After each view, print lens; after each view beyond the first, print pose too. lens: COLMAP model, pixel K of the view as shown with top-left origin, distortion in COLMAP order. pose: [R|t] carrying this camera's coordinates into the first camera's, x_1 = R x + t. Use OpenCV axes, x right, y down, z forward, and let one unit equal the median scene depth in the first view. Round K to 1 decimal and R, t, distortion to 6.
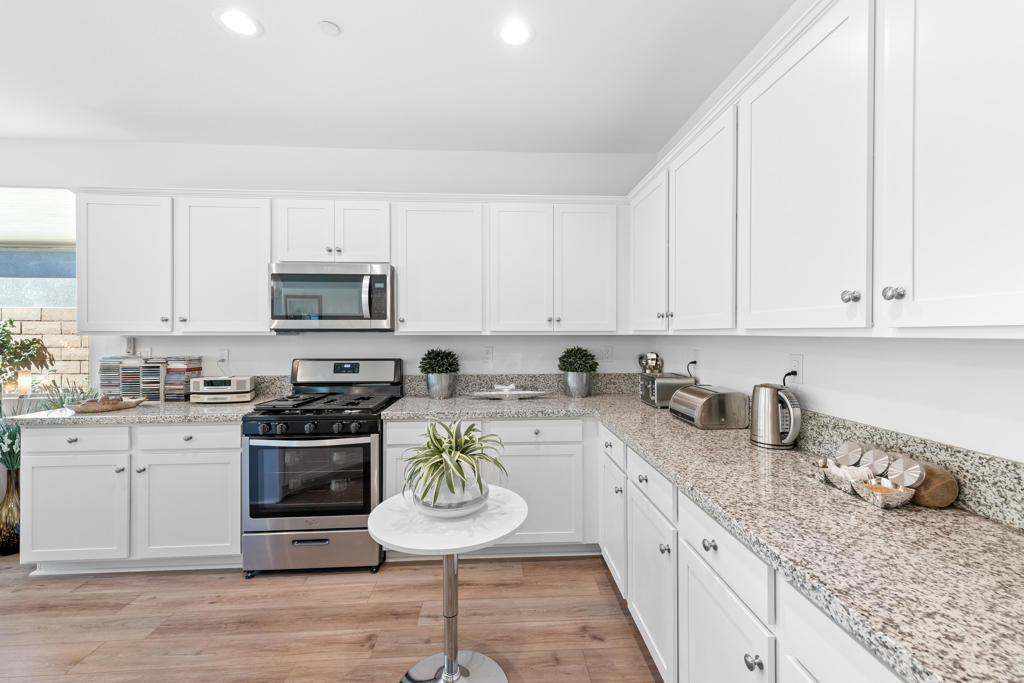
lens RADIAL K [[407.1, 0, 516.4], [0, 407.1, 333.9], [0, 0, 1]] dist [0.016106, -0.002678]
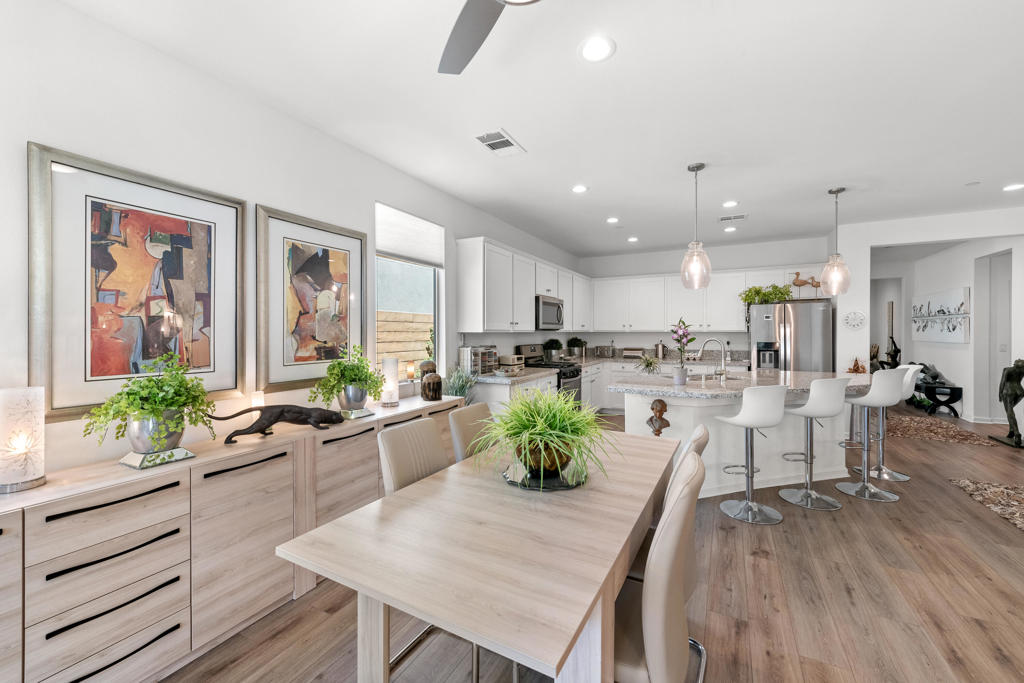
lens RADIAL K [[407.1, 0, 515.0], [0, 407.1, 333.0], [0, 0, 1]] dist [0.016106, -0.002678]
pose [[0.508315, -0.002853, 0.861167, -2.283307], [0.000031, 0.999995, 0.003295, 0.001062], [-0.861171, -0.001649, 0.508312, 0.106086]]
